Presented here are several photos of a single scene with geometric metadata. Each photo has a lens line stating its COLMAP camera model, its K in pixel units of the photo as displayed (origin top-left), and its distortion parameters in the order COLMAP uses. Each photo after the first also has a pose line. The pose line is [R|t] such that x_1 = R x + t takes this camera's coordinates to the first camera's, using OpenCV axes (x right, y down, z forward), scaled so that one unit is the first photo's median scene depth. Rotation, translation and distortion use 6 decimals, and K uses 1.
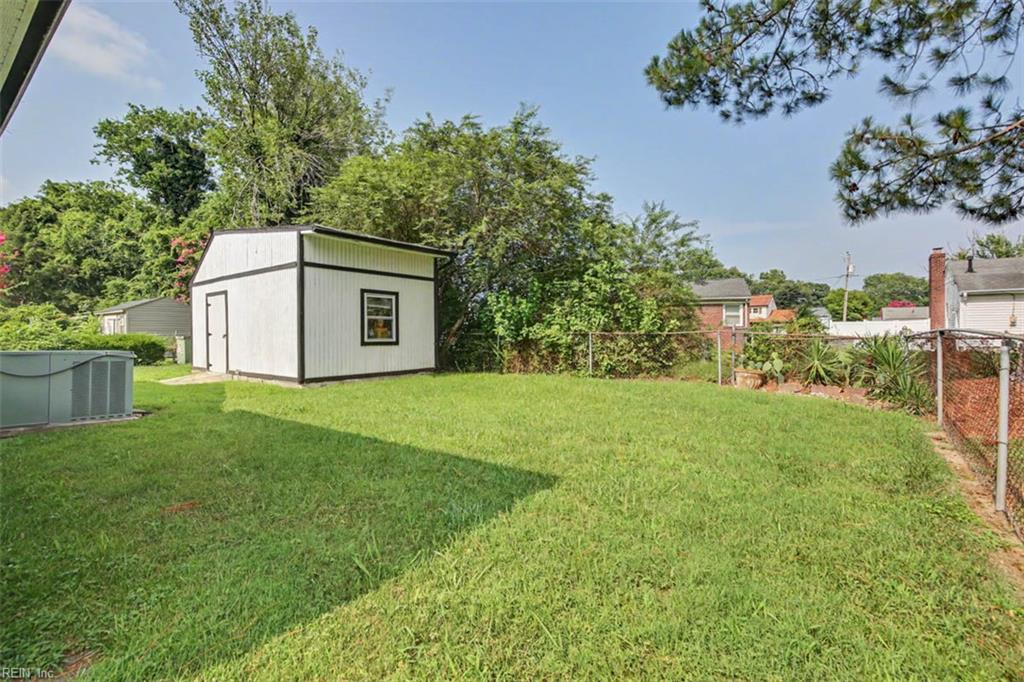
lens RADIAL K [[481.1, 0, 502.8], [0, 481.1, 343.3], [0, 0, 1]] dist [-0.005051, 0.001528]
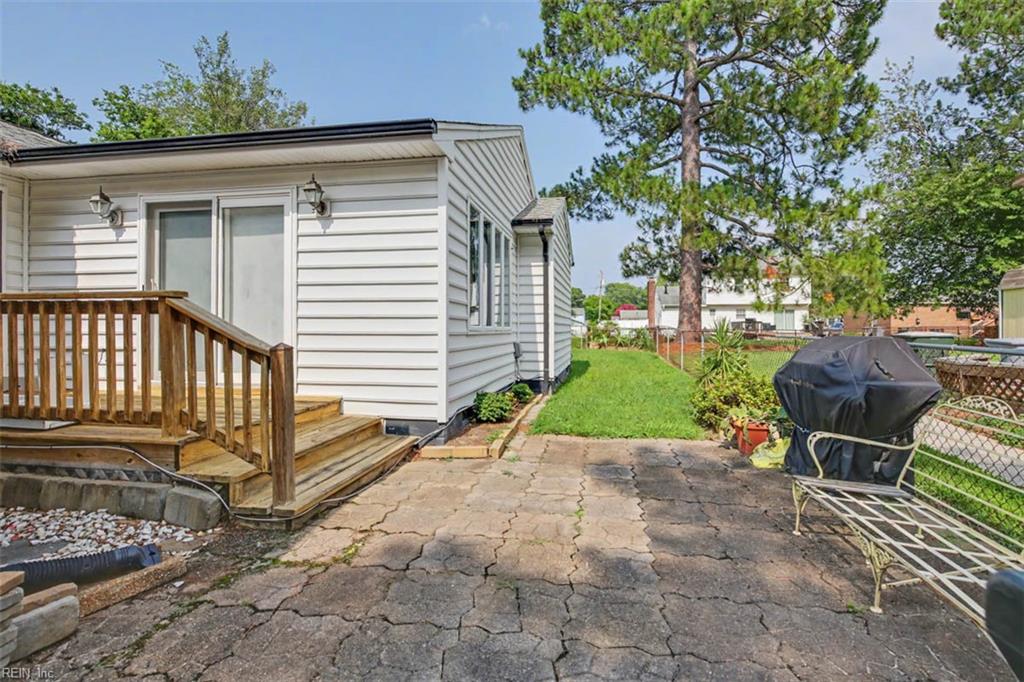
lens RADIAL K [[481.1, 0, 519.7], [0, 481.1, 334.2], [0, 0, 1]] dist [-0.005051, 0.001528]
pose [[0.889749, -0.003532, 0.456436, -0.788238], [0.007471, 0.999949, -0.006827, 0.025301], [-0.456389, 0.009484, 0.889730, -0.828553]]
